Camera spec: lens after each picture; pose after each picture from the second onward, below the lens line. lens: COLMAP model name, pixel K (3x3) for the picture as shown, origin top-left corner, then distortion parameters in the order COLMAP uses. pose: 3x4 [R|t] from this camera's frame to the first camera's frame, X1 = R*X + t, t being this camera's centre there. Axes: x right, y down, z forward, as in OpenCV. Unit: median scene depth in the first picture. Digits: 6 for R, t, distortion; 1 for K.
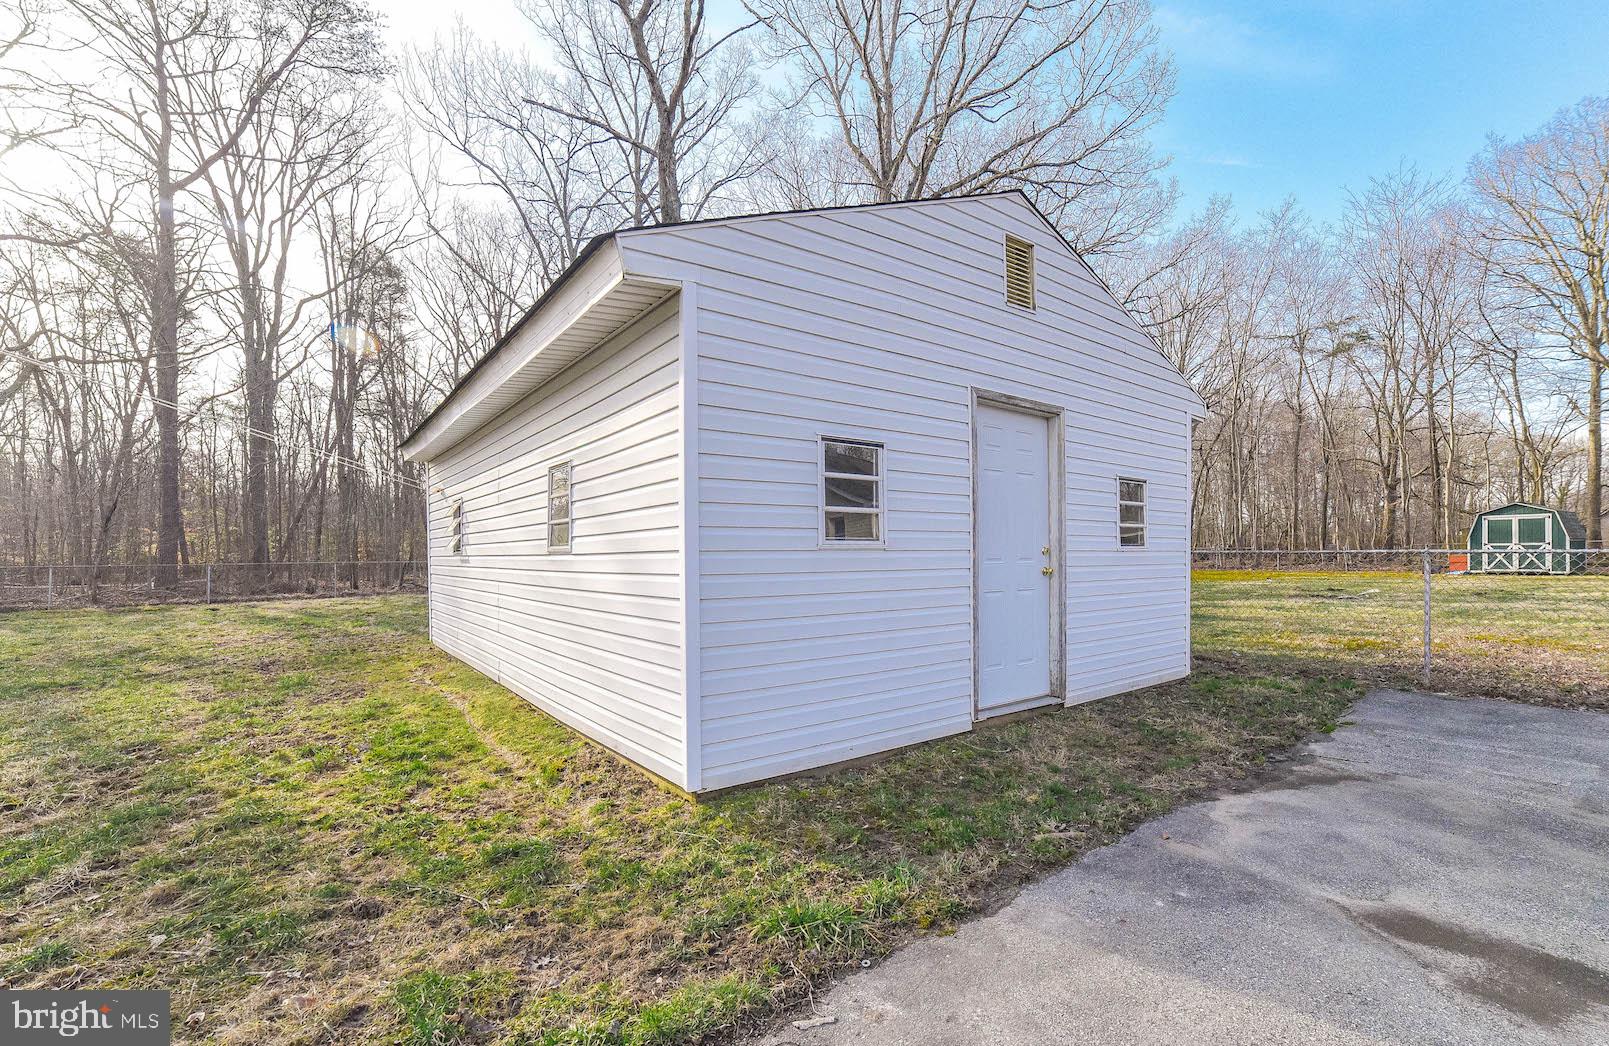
lens RADIAL K [[717.4, 0, 852.8], [0, 717.4, 562.8], [0, 0, 1]] dist [-0.095471, 0.045053]
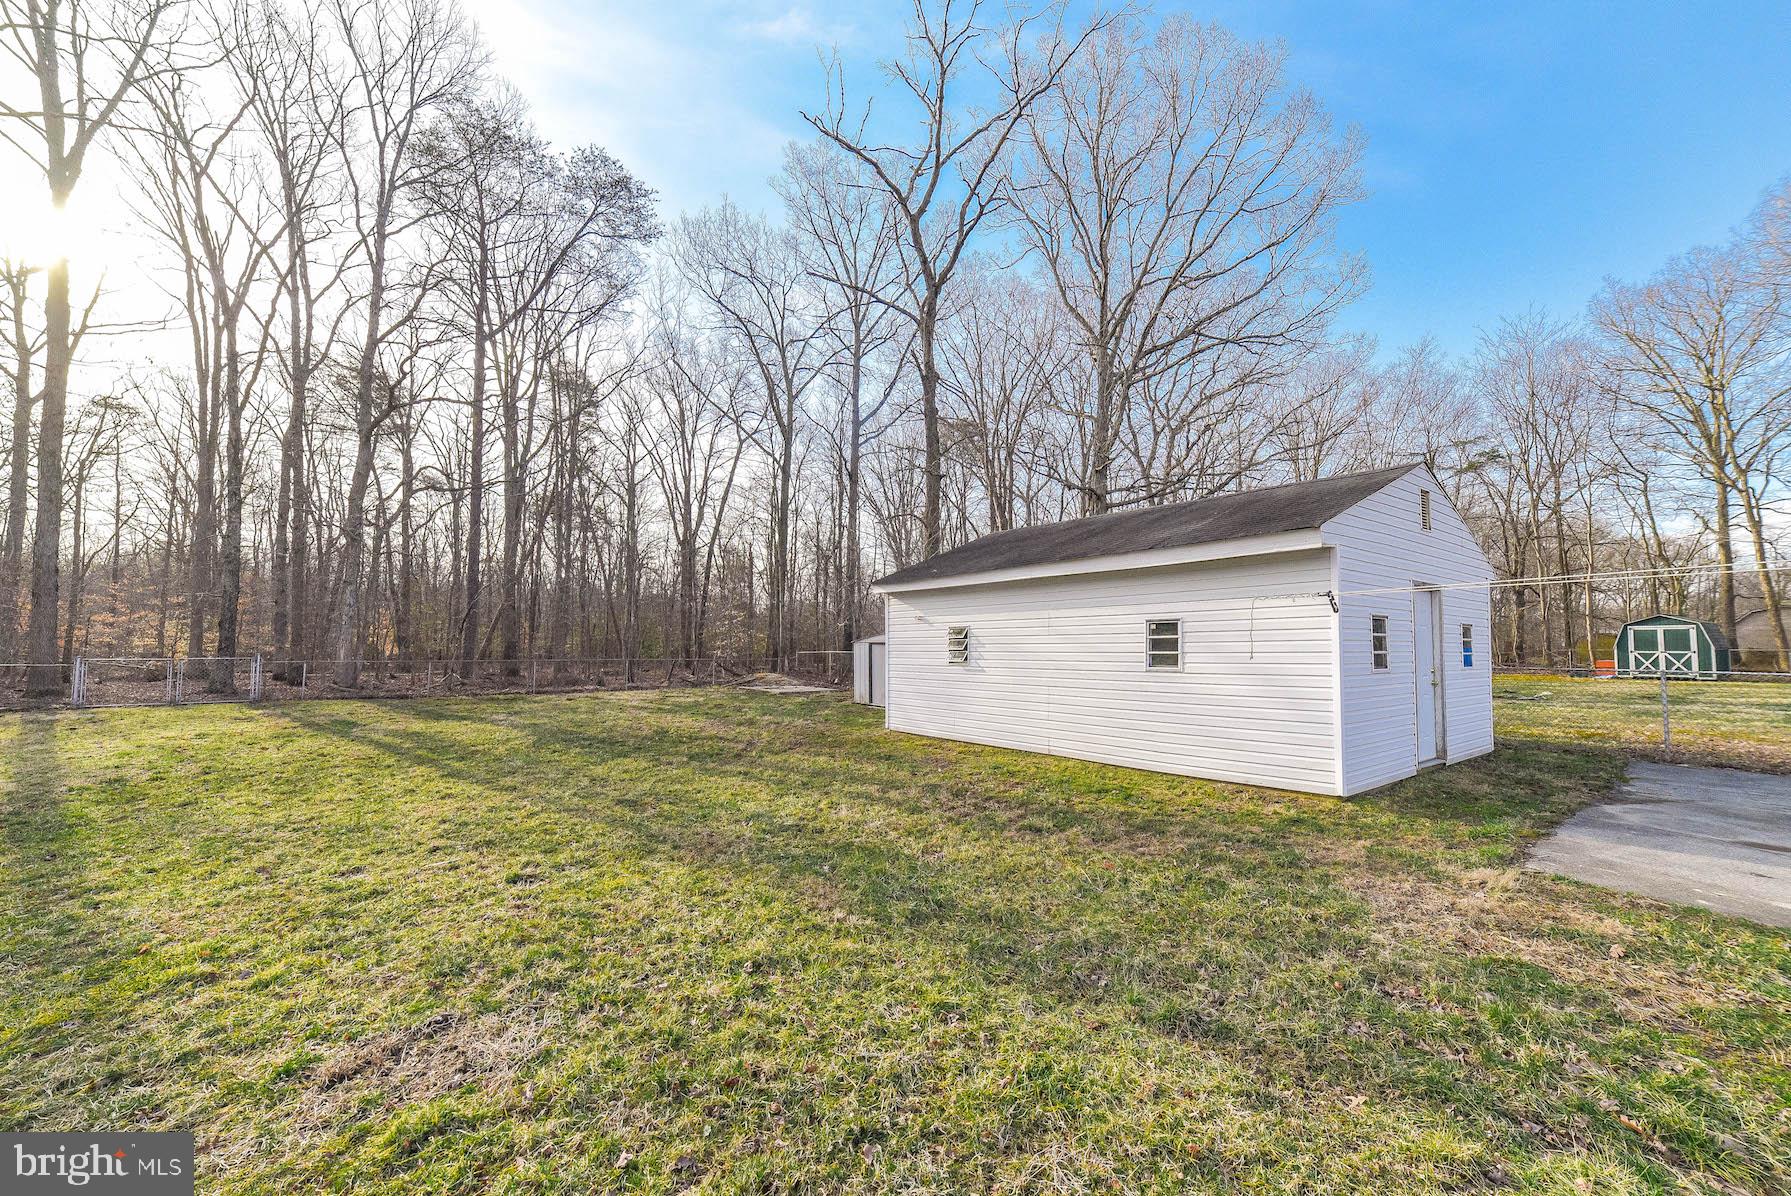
lens RADIAL K [[723.3, 0, 900.4], [0, 723.3, 613.7], [0, 0, 1]] dist [-0.083435, 0.034555]
pose [[0.999200, 0.010854, -0.038503, -0.227570], [-0.012996, 0.998356, -0.055825, -0.010794], [0.037833, 0.056281, 0.997698, -0.170669]]
